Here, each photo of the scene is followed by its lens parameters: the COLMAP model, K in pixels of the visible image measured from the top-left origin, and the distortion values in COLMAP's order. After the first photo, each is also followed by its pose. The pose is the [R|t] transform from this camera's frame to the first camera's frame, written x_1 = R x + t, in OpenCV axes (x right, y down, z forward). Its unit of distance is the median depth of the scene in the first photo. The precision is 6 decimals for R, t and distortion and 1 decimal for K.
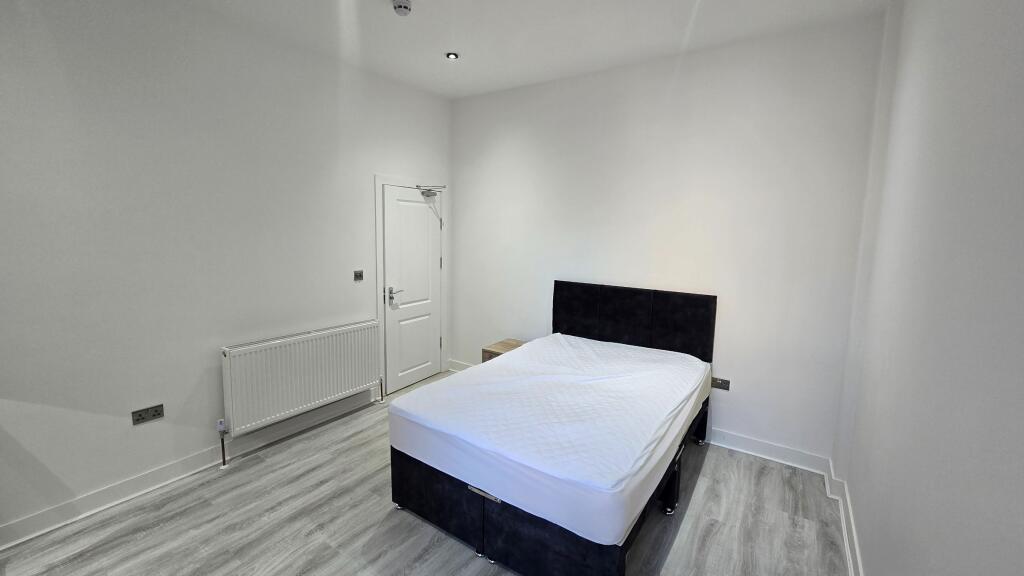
lens RADIAL K [[417.6, 0, 519.0], [0, 417.6, 284.4], [0, 0, 1]] dist [-0.000785, -0.000062]
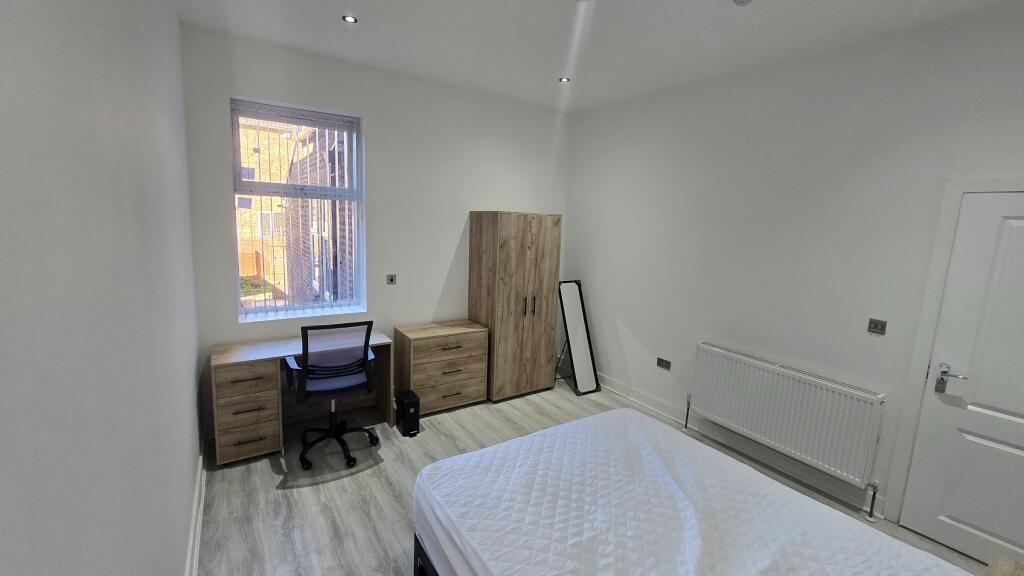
lens RADIAL K [[417.6, 0, 518.4], [0, 417.6, 284.9], [0, 0, 1]] dist [-0.000785, -0.000062]
pose [[-0.364330, 0.117316, -0.923851, 0.745882], [-0.173287, 0.966168, 0.191028, -0.183575], [0.915005, 0.229689, -0.331675, 1.024904]]
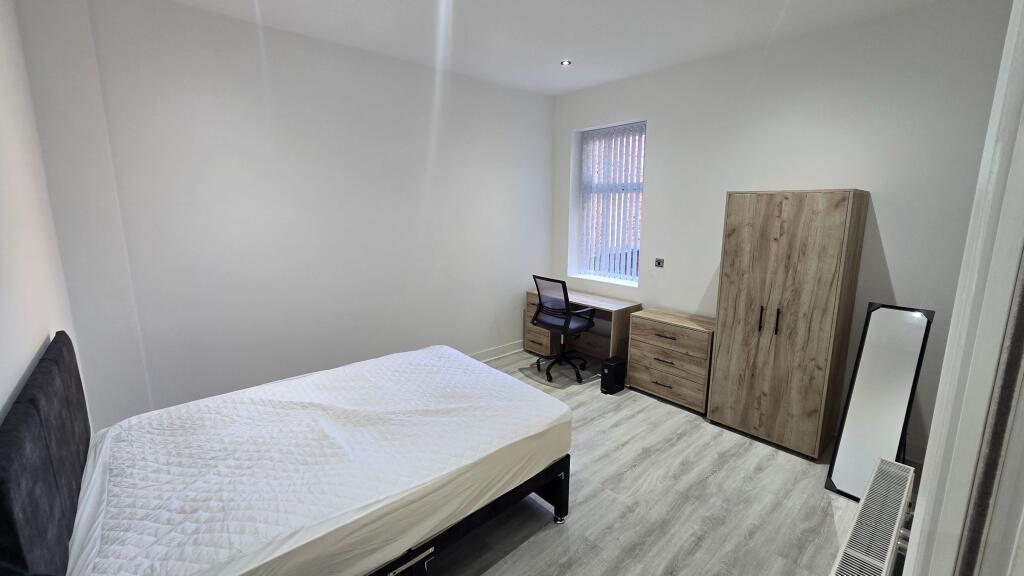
lens RADIAL K [[417.6, 0, 510.0], [0, 417.6, 283.7], [0, 0, 1]] dist [-0.000785, -0.000062]
pose [[-0.968311, -0.056087, 0.243369, -0.393494], [0.024604, 0.948295, 0.316436, -0.295212], [-0.248533, 0.312396, -0.916864, 1.815578]]
